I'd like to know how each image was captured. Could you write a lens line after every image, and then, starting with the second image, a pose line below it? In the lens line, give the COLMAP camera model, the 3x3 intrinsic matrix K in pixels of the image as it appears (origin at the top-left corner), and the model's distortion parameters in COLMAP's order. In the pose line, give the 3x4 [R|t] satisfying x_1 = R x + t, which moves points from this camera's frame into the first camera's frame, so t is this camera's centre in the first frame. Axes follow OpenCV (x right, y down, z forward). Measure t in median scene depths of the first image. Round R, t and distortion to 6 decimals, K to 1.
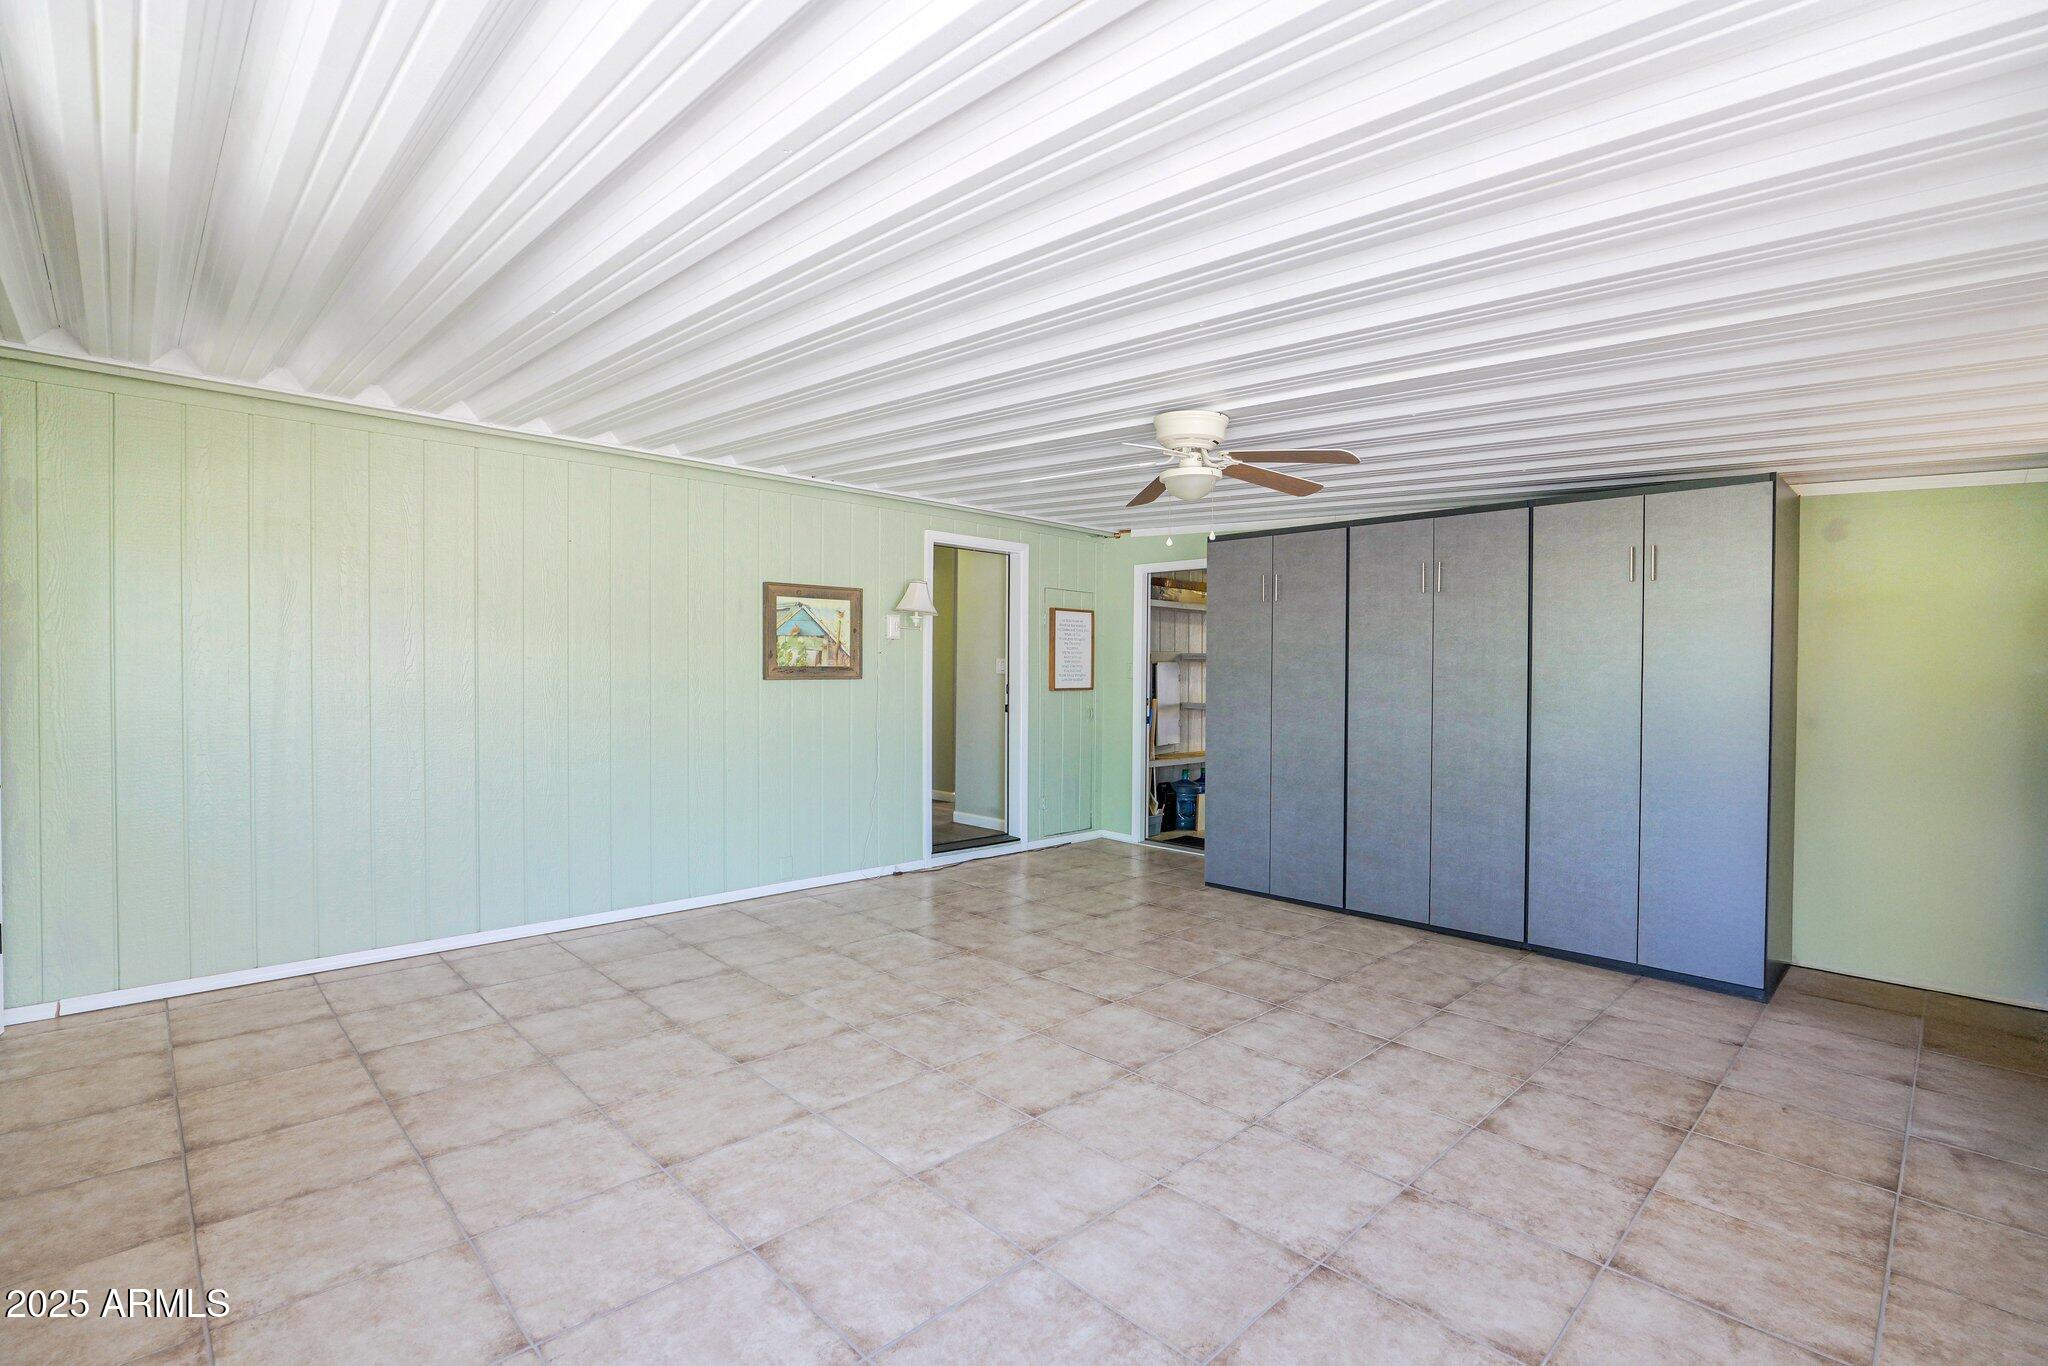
lens RADIAL K [[962.4, 0, 1024.0], [0, 962.4, 683.0], [0, 0, 1]] dist [-0.014247, 0.000183]
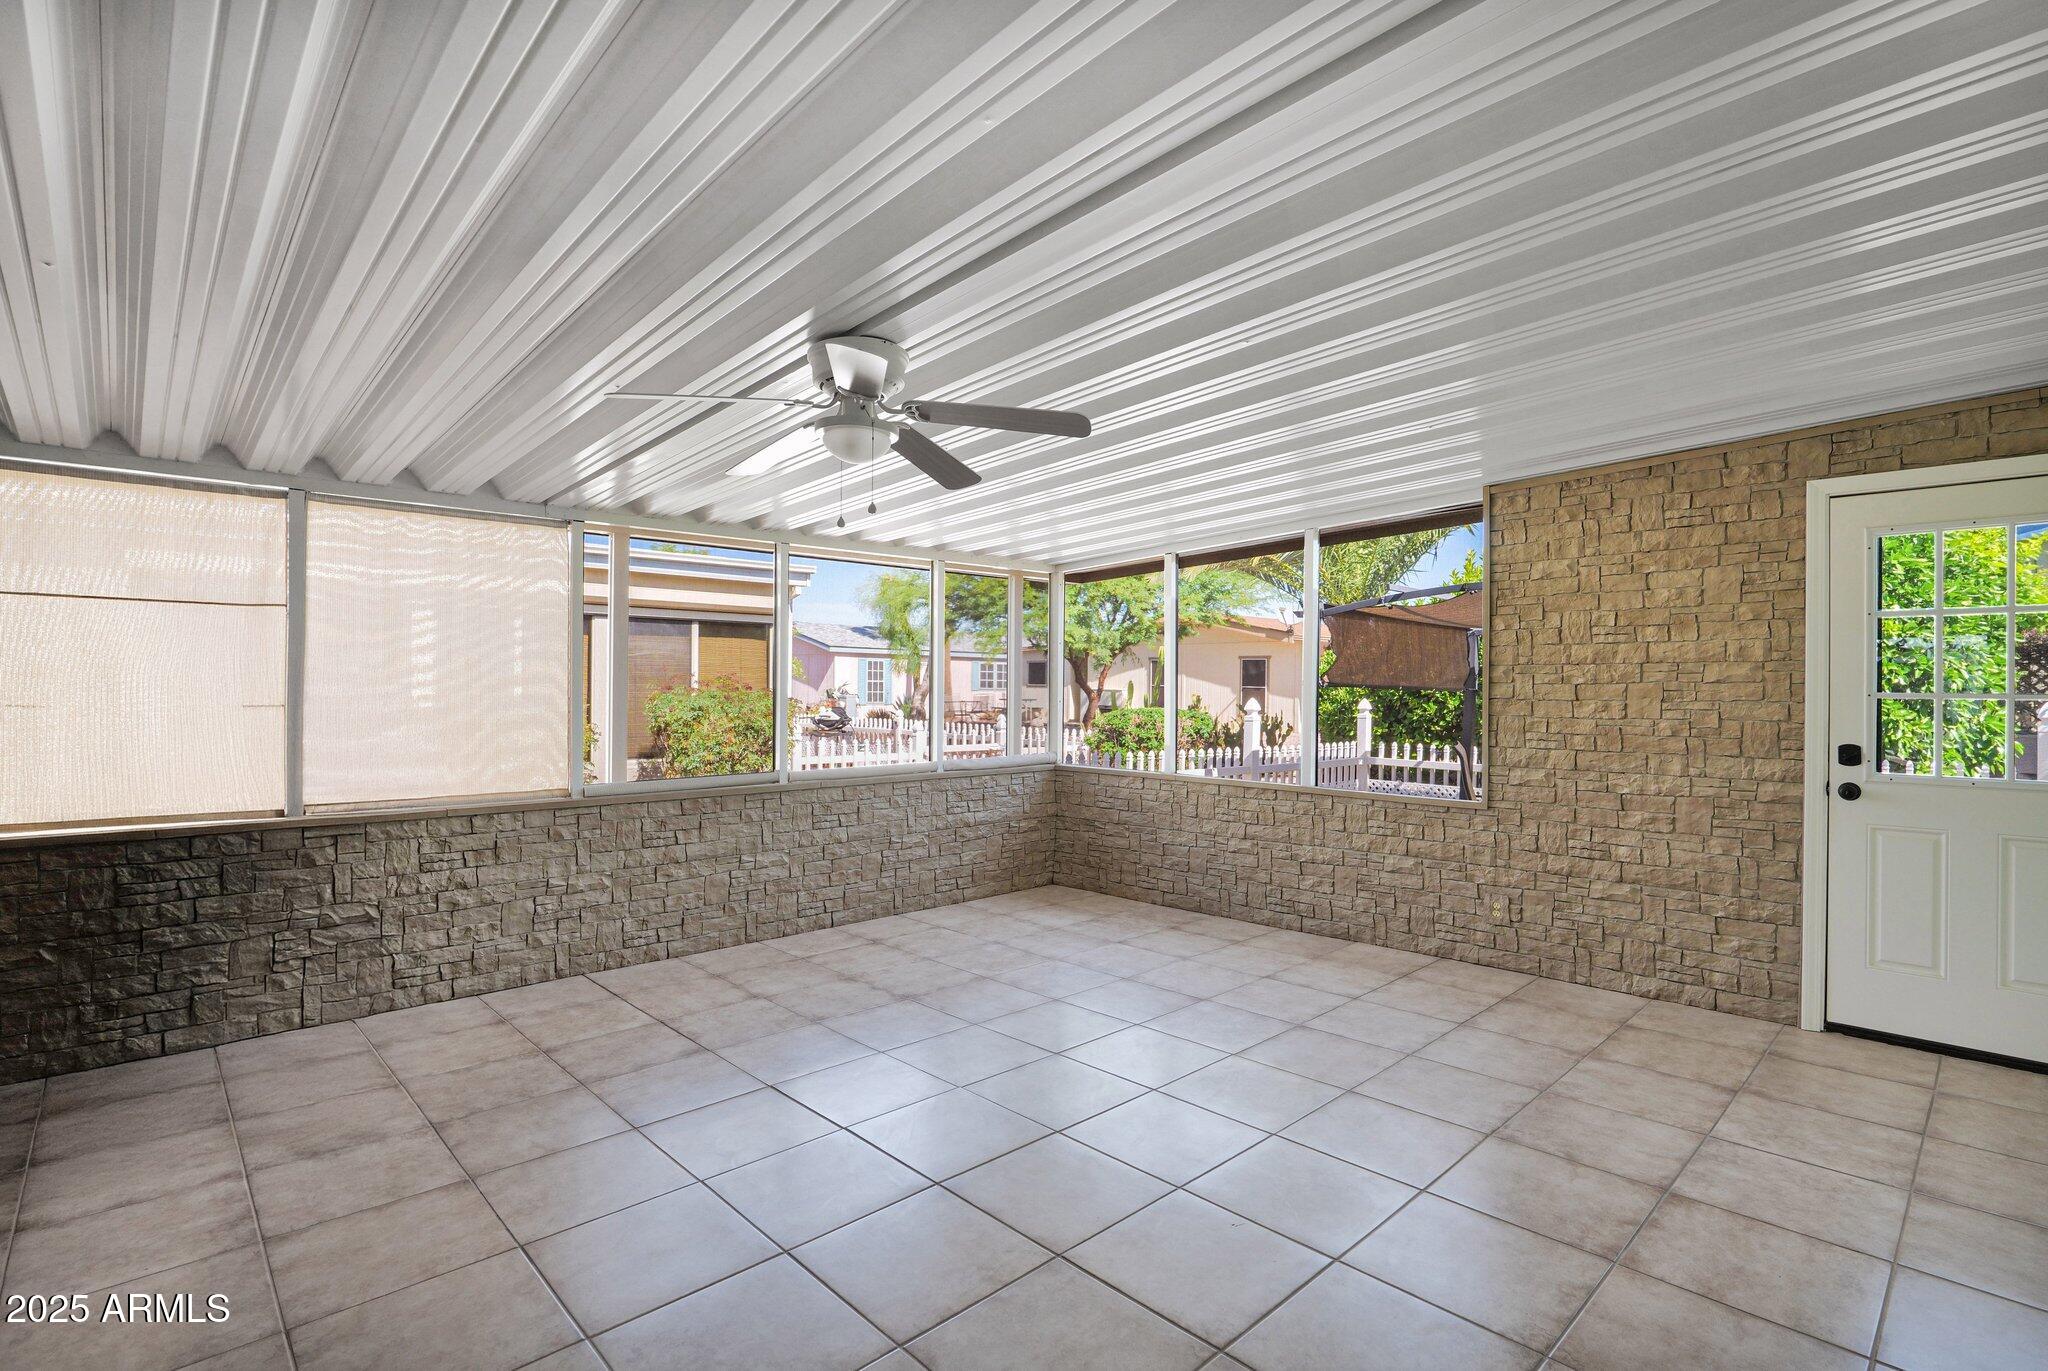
lens RADIAL K [[962.4, 0, 1024.0], [0, 962.4, 685.5], [0, 0, 1]] dist [-0.014247, 0.000183]
pose [[-0.999765, -0.013025, 0.017344, 0.037264], [-0.012844, 0.999863, 0.010484, -0.036575], [-0.017478, 0.010259, -0.999795, 2.234291]]
